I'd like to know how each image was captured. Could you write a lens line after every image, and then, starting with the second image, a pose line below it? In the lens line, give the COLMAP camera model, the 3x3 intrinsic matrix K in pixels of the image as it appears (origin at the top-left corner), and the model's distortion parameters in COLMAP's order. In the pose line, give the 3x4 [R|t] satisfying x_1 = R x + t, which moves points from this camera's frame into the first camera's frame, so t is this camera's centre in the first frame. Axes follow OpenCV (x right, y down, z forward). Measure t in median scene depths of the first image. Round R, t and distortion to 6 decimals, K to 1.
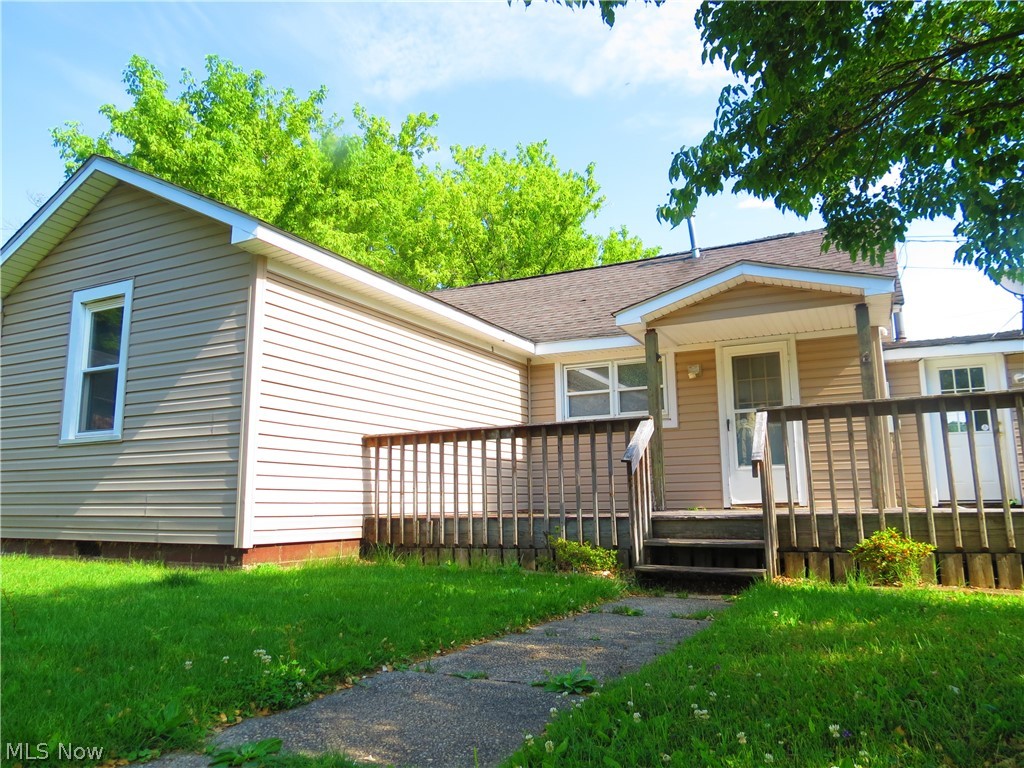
lens RADIAL K [[720.3, 0, 507.7], [0, 720.3, 383.1], [0, 0, 1]] dist [-0.026351, 0.009492]
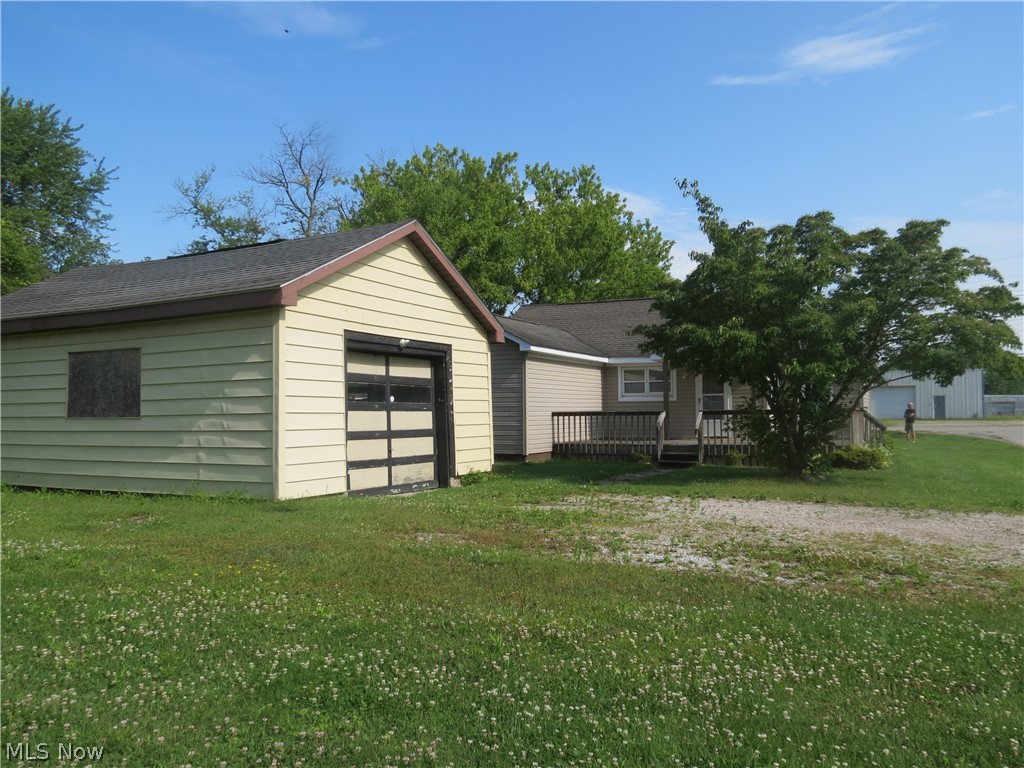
lens RADIAL K [[791.8, 0, 514.5], [0, 791.8, 386.4], [0, 0, 1]] dist [0.004819, 0.000237]
pose [[0.999926, 0.002880, 0.011824, -0.372952], [-0.004445, 0.990896, 0.134558, -0.400820], [-0.011329, -0.134601, 0.990835, -1.800875]]
